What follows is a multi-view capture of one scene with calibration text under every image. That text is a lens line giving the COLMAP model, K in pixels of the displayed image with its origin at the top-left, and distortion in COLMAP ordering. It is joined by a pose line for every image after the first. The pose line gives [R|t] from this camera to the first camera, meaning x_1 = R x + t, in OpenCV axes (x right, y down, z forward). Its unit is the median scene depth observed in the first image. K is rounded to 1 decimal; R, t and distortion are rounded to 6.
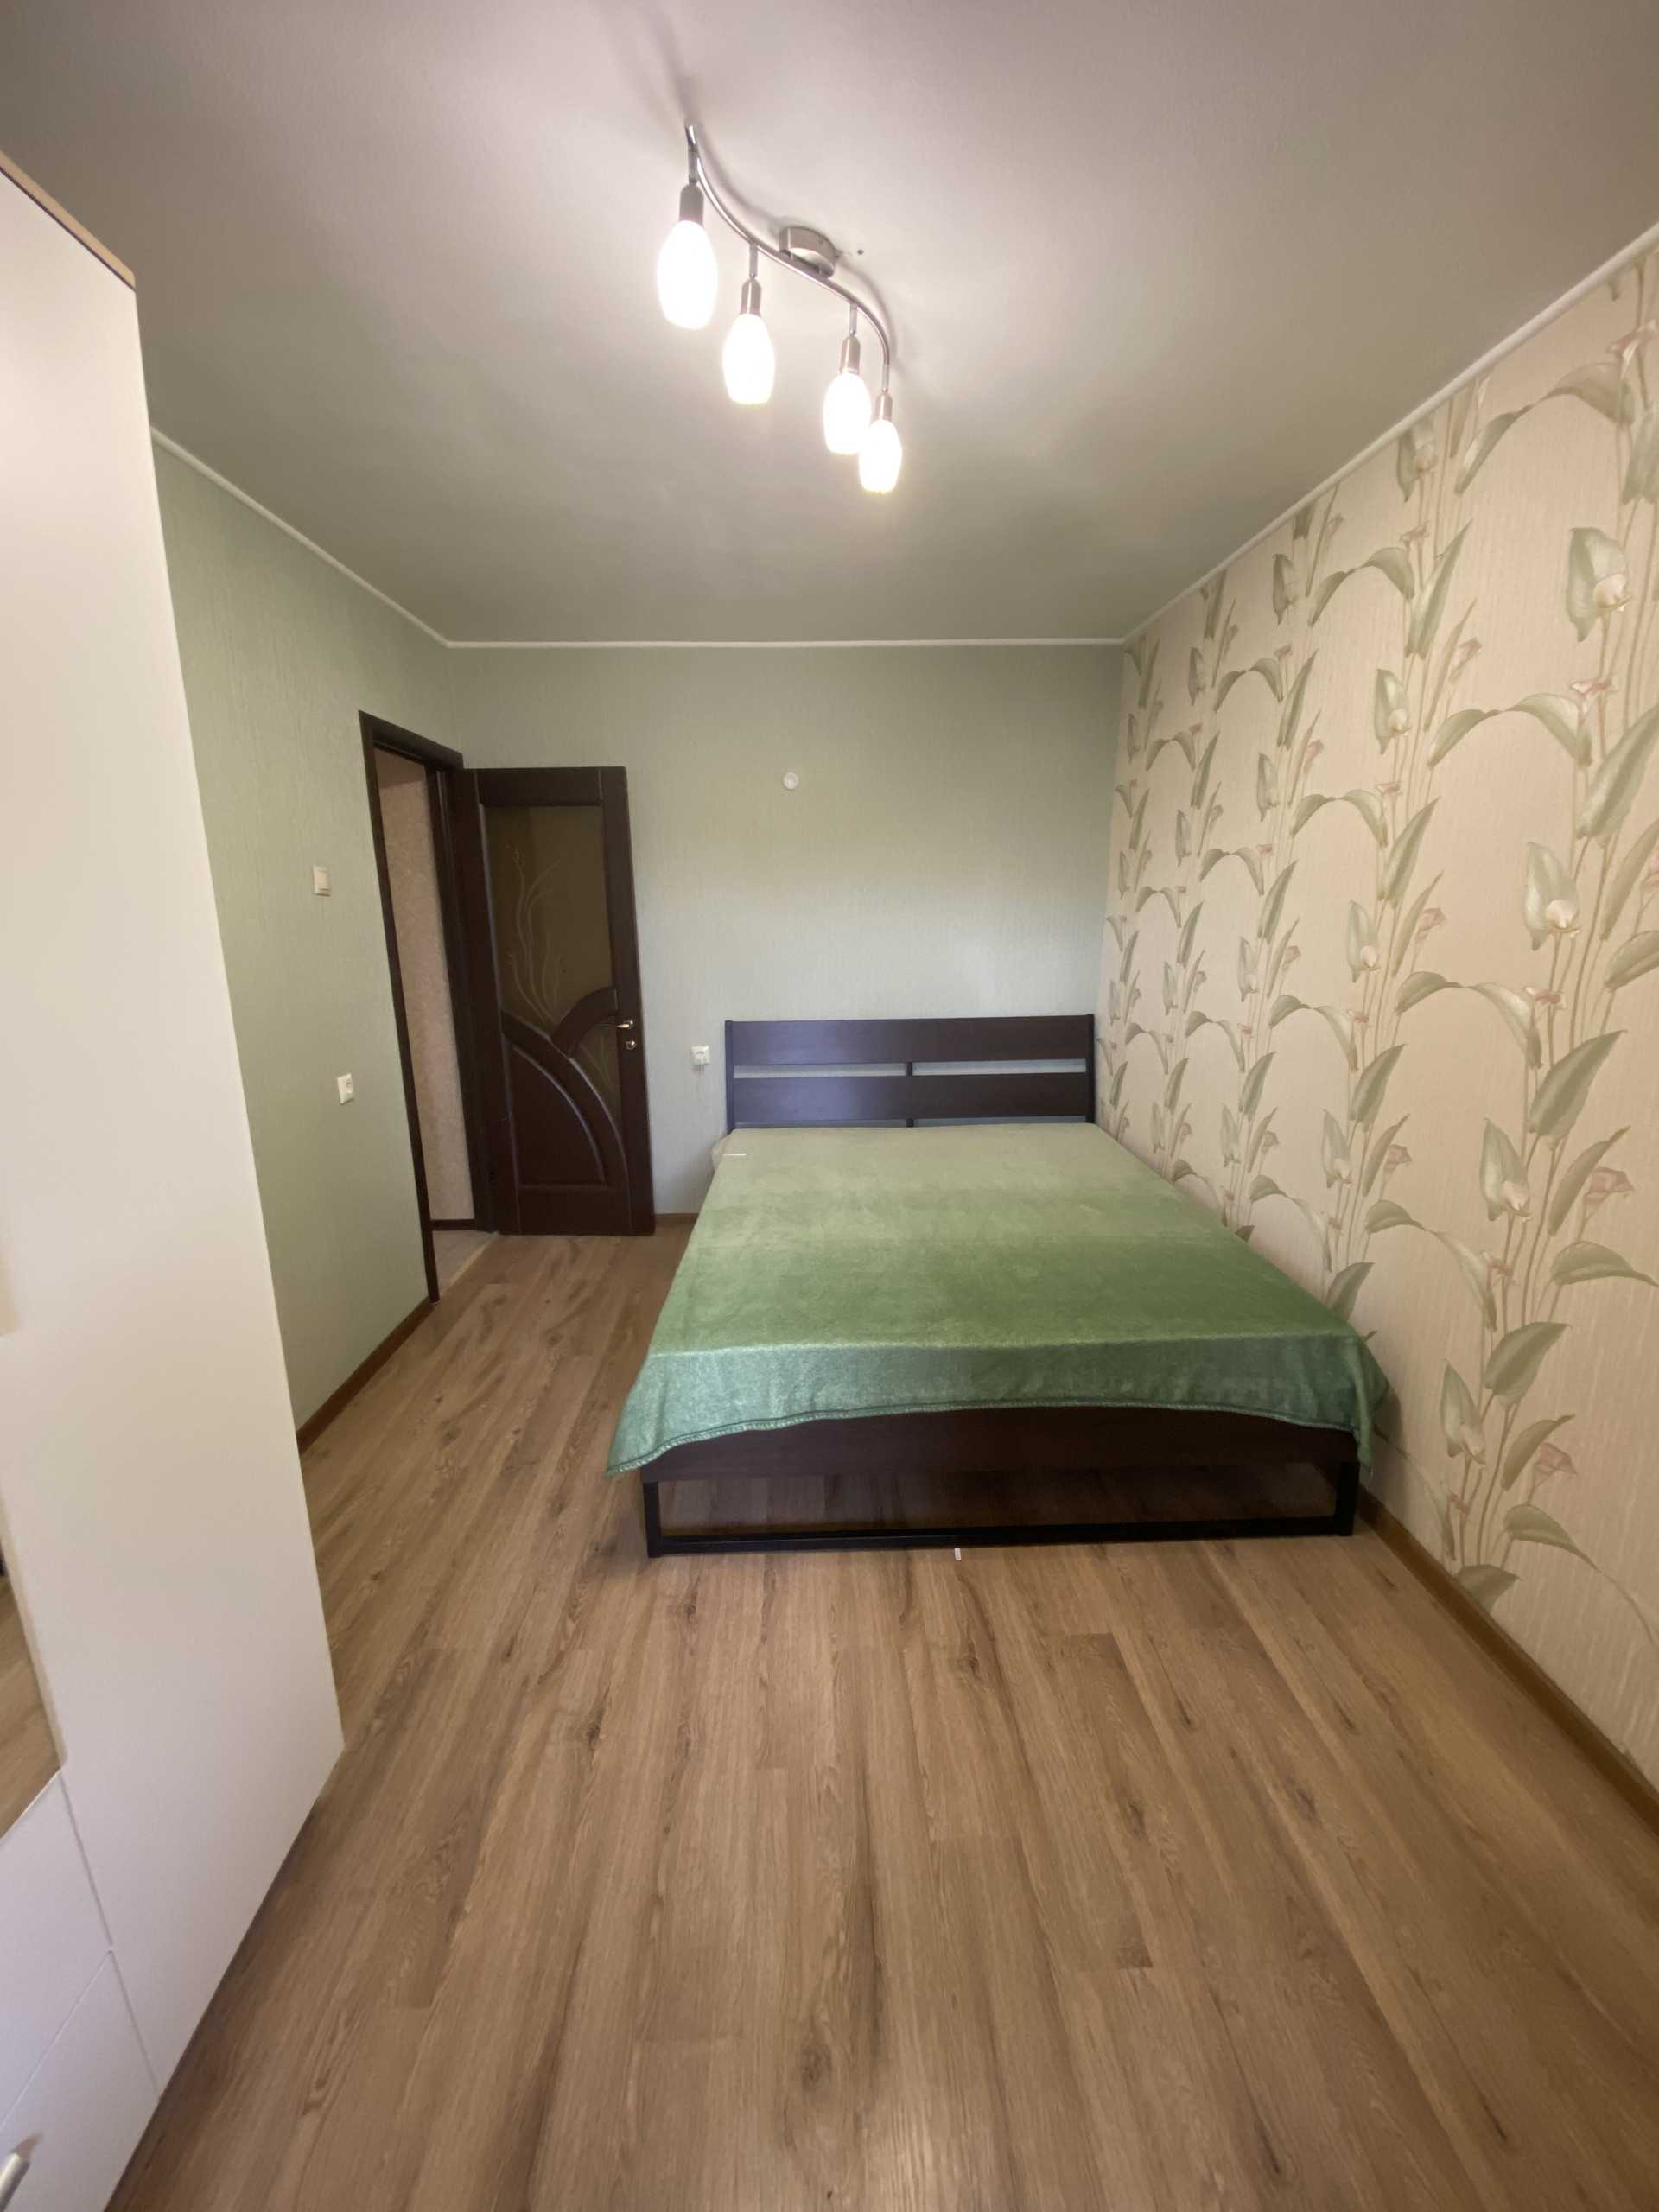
lens RADIAL K [[887.5, 0, 846.8], [0, 887.5, 1093.2], [0, 0, 1]] dist [-0.002723, -0.010560]
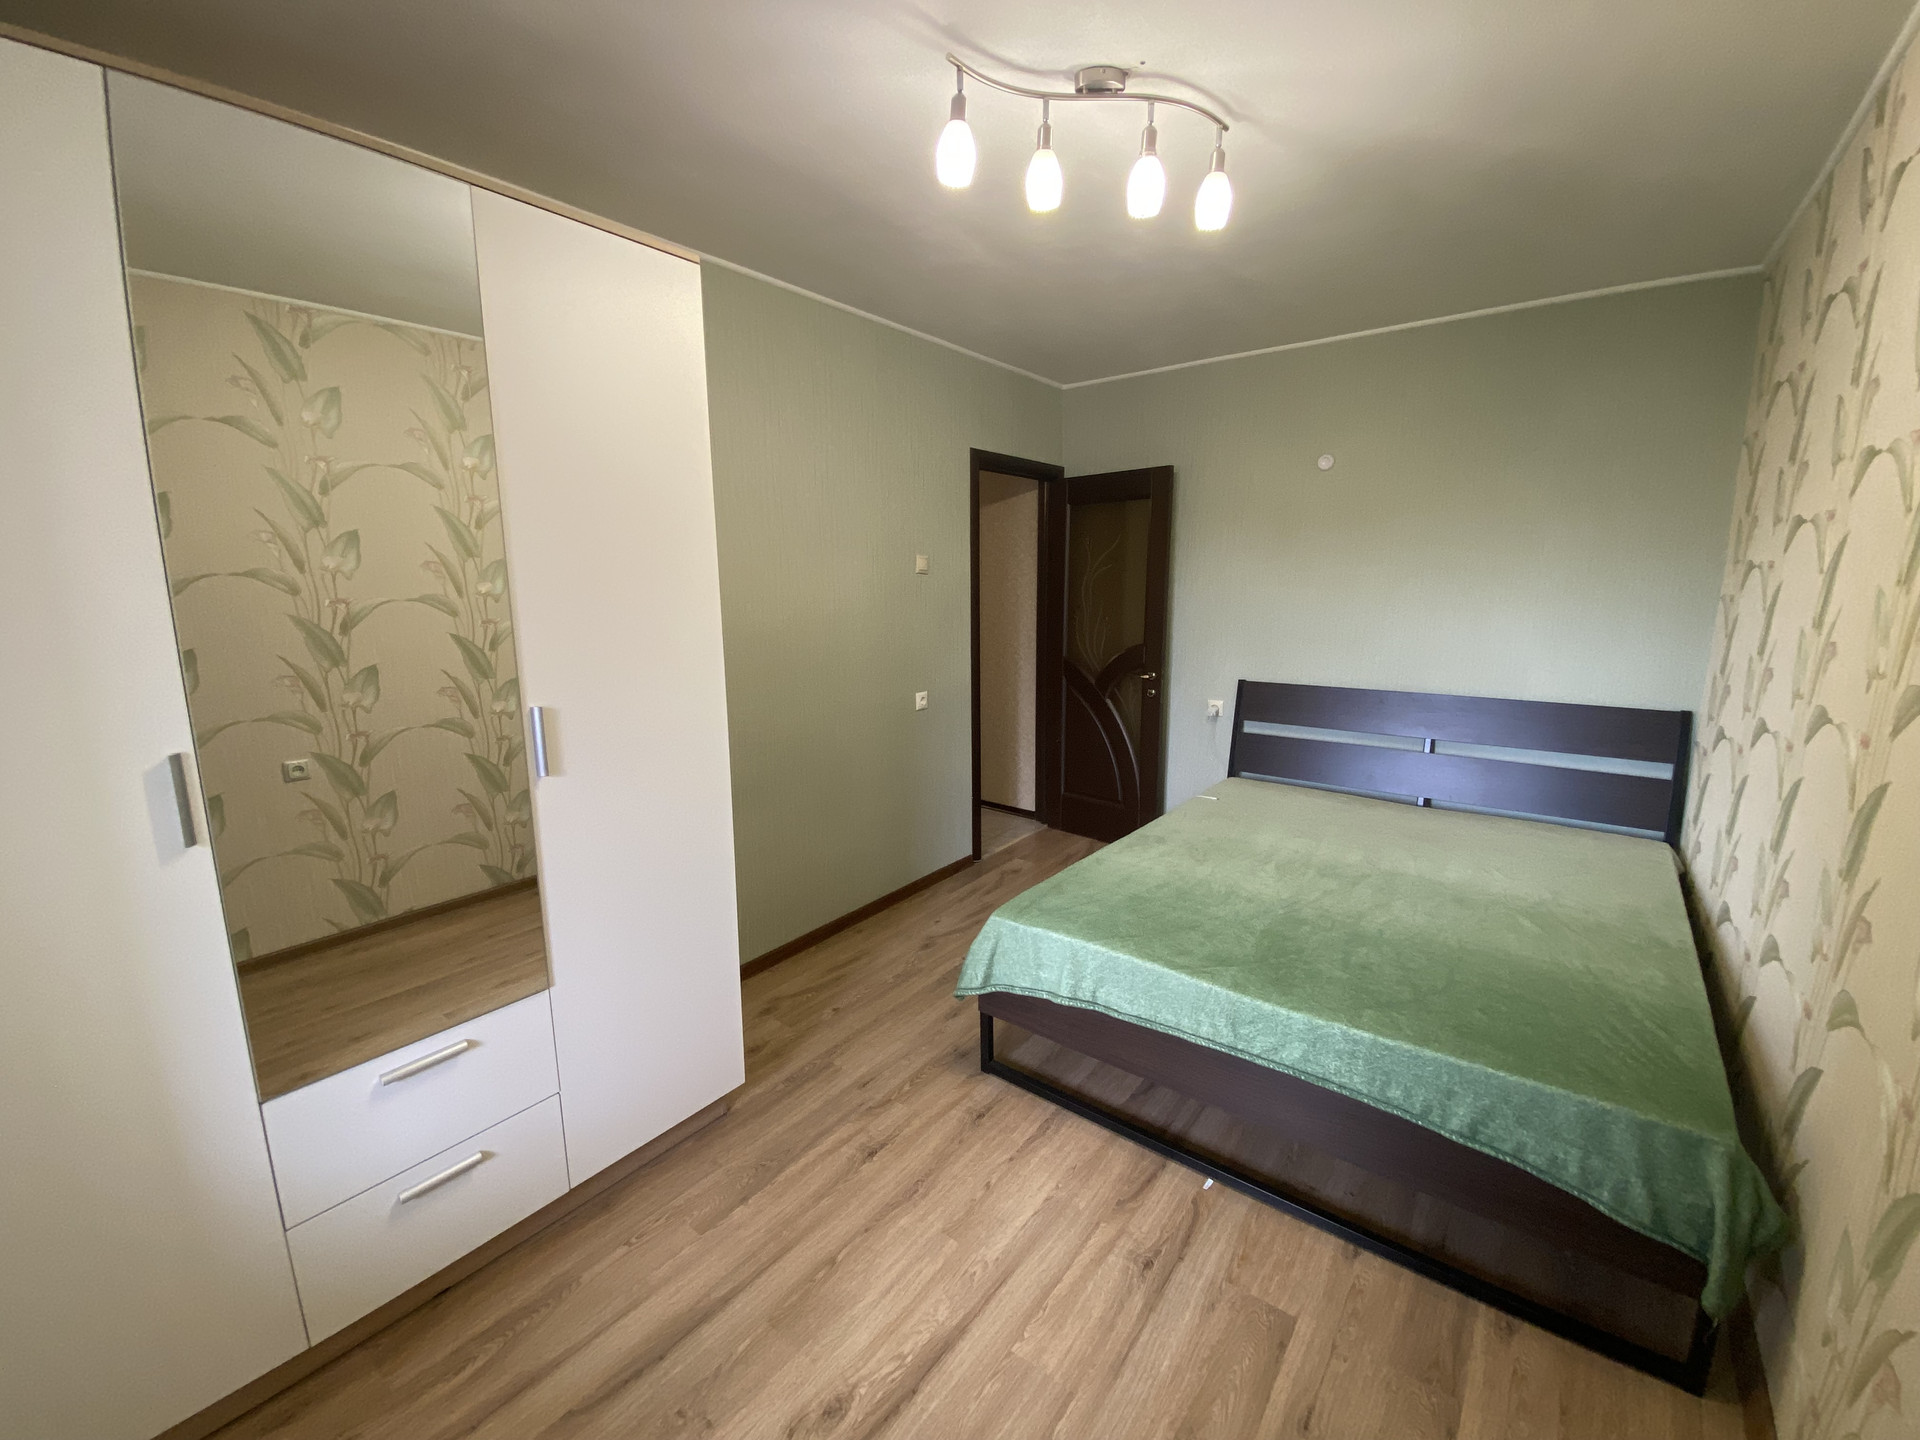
lens RADIAL K [[770.3, 0, 969.0], [0, 770.3, 709.0], [0, 0, 1]] dist [-0.002723, -0.010560]
pose [[0.773877, 0.109886, -0.623731, 0.418834], [-0.131793, 0.991215, 0.011109, -0.022596], [0.619472, 0.073607, 0.781560, 0.050037]]
